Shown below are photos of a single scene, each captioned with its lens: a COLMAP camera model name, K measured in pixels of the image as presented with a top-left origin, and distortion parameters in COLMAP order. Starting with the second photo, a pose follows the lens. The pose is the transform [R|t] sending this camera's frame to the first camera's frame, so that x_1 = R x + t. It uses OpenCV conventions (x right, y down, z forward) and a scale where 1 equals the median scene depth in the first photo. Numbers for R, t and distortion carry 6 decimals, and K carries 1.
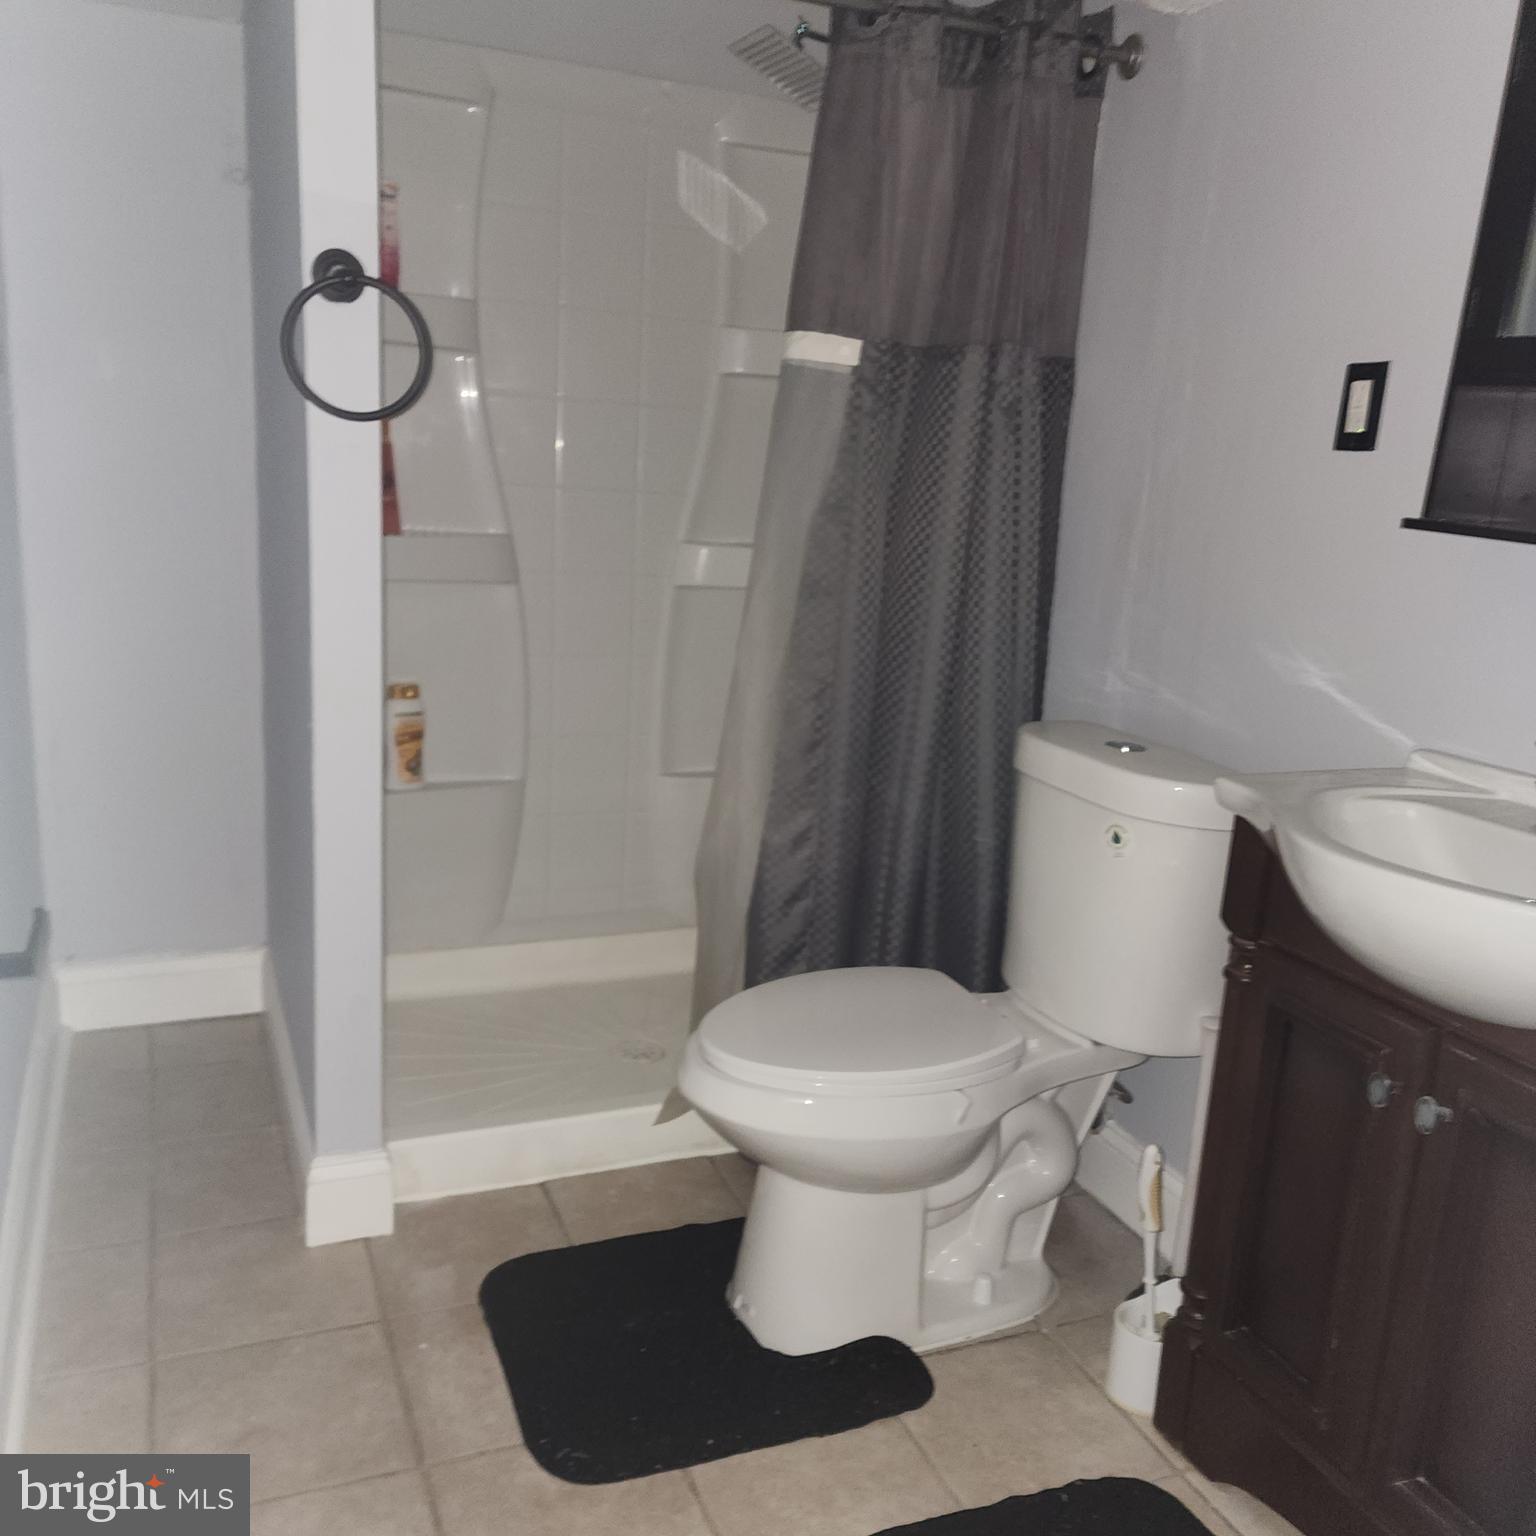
lens RADIAL K [[1364.0, 0, 762.3], [0, 1364.0, 770.3], [0, 0, 1]] dist [0.092187, -0.112601]
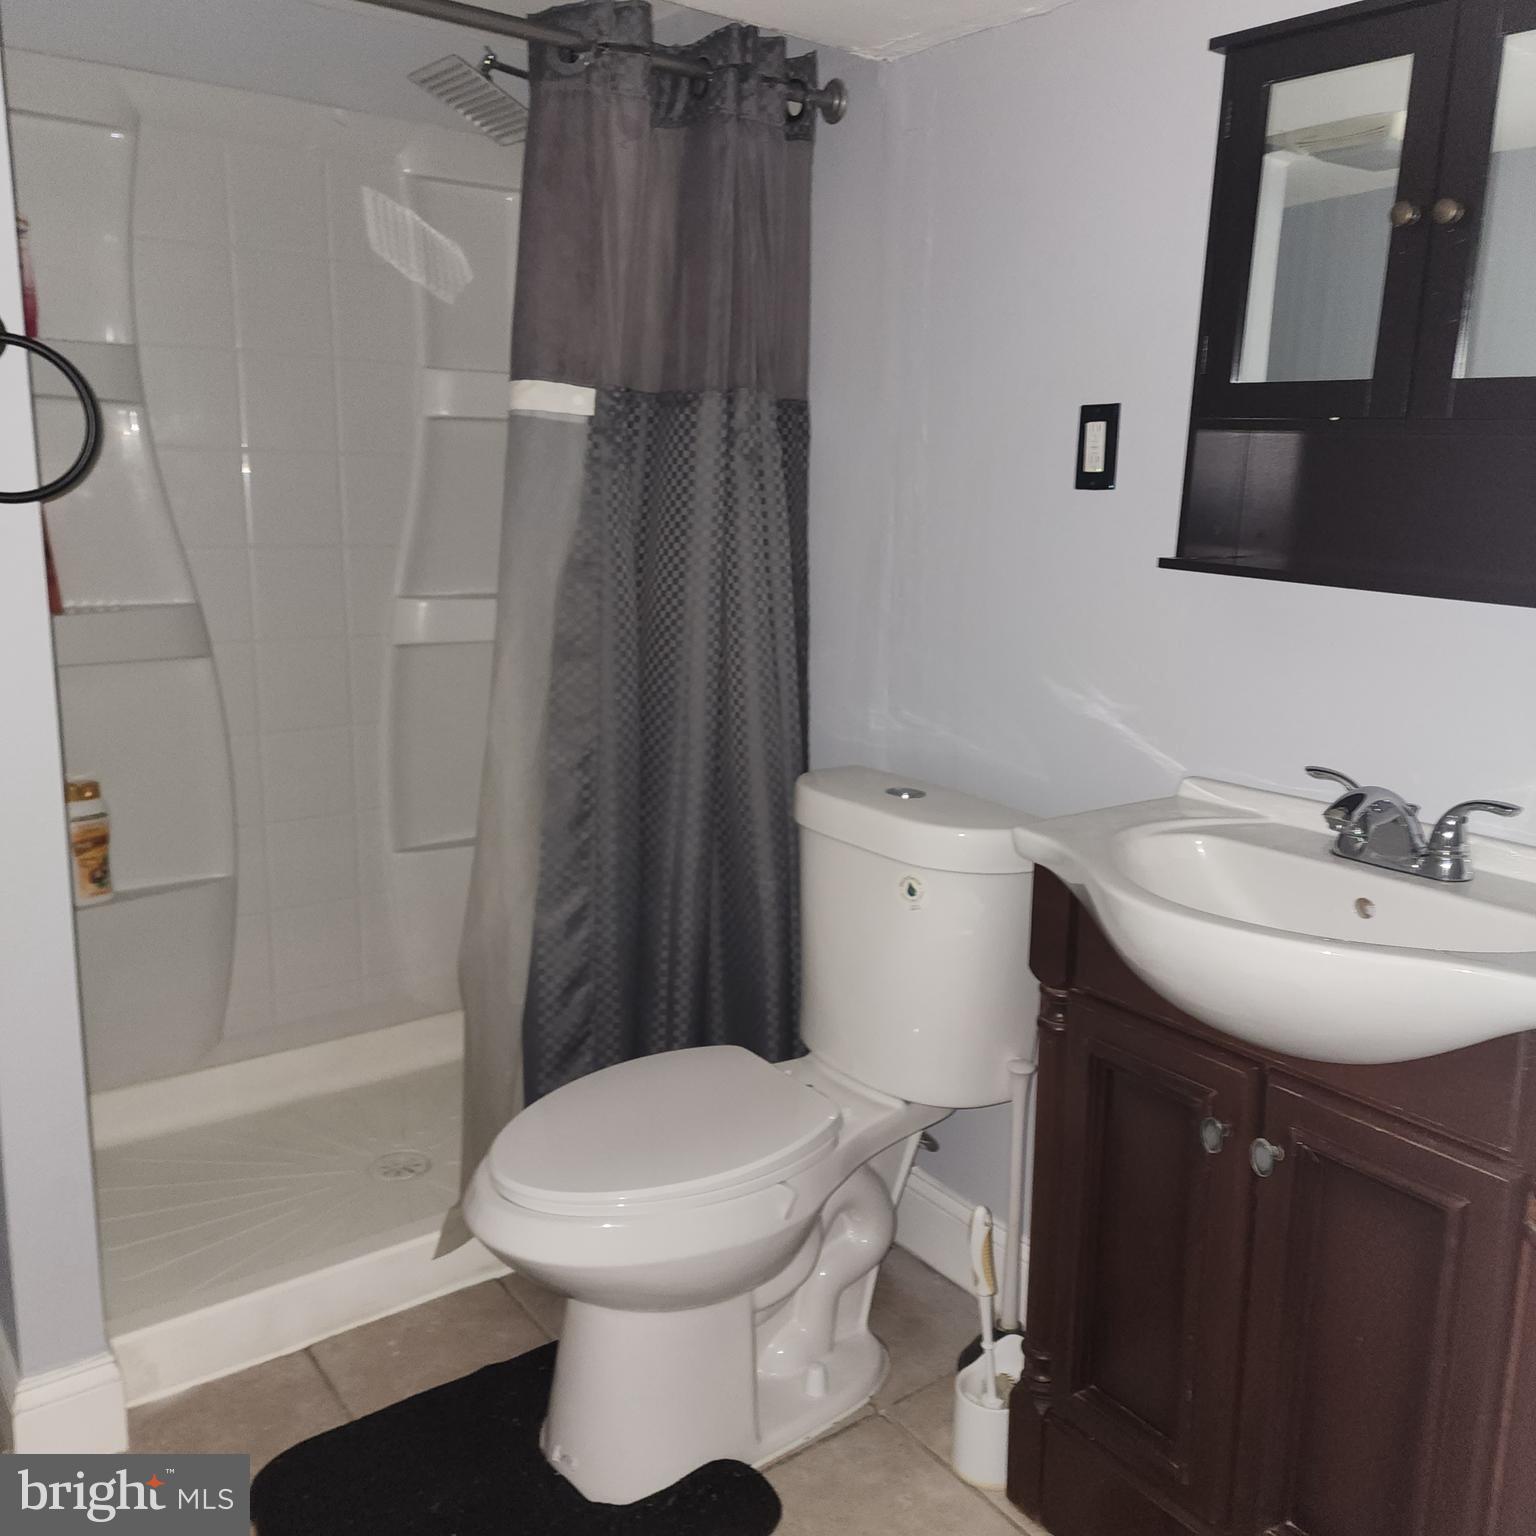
lens RADIAL K [[1317.6, 0, 766.4], [0, 1317.6, 718.5], [0, 0, 1]] dist [0.093118, -0.105354]
pose [[0.967506, -0.086048, 0.237756, -0.049276], [0.093361, 0.995438, -0.019648, -0.057404], [-0.234981, 0.041207, 0.971126, 0.094778]]
